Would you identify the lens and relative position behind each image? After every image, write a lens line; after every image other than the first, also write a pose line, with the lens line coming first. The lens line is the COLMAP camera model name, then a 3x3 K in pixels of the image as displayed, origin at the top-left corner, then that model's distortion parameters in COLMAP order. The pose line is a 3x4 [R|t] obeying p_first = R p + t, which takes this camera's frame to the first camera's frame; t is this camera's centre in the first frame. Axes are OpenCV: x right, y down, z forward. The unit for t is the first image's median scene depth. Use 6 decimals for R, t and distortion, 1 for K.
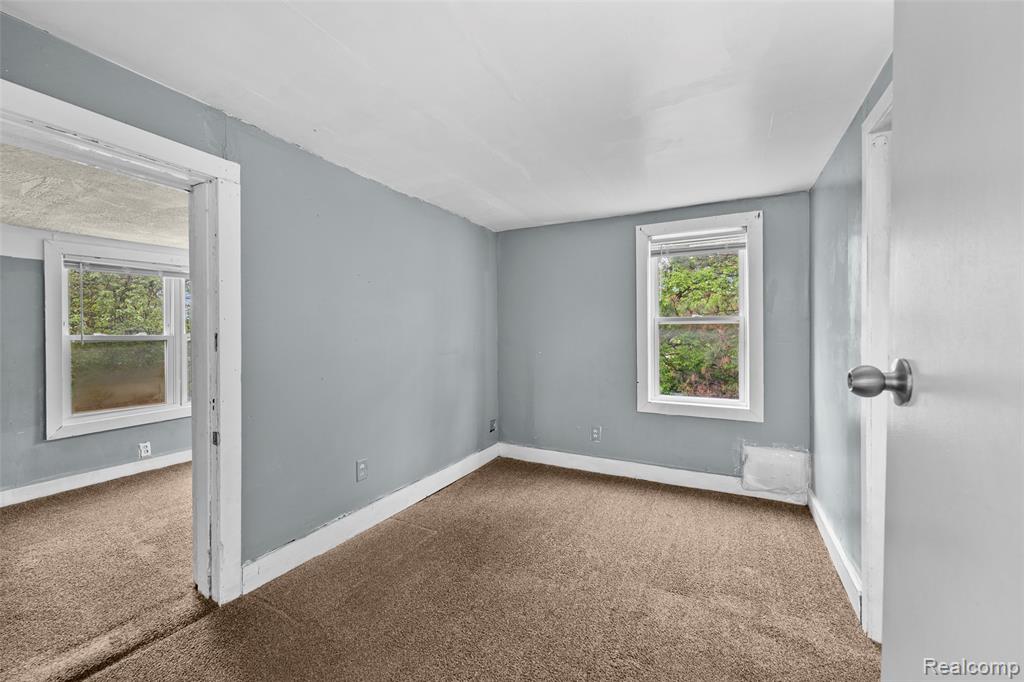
lens RADIAL K [[409.0, 0, 512.0], [0, 409.0, 341.0], [0, 0, 1]] dist [-0.000558, -0.000458]
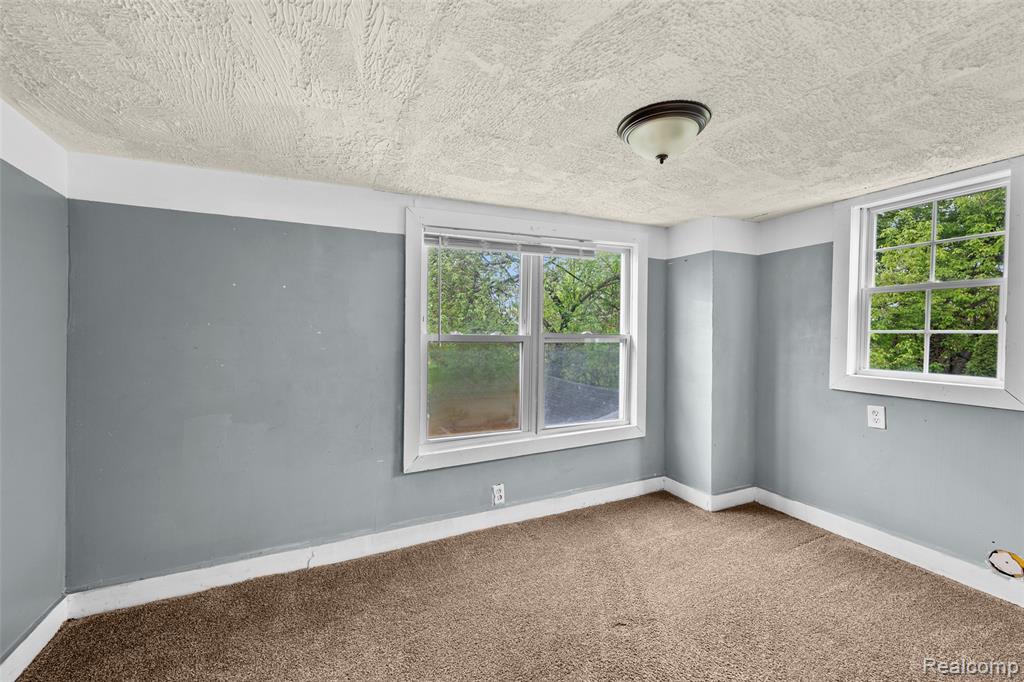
lens RADIAL K [[409.7, 0, 510.2], [0, 409.7, 347.7], [0, 0, 1]] dist [0.001394, 0.000011]
pose [[0.790941, 0.030347, -0.611140, -0.486134], [-0.020704, 0.999525, 0.022838, -0.009190], [0.611542, -0.005411, 0.791193, 0.480382]]
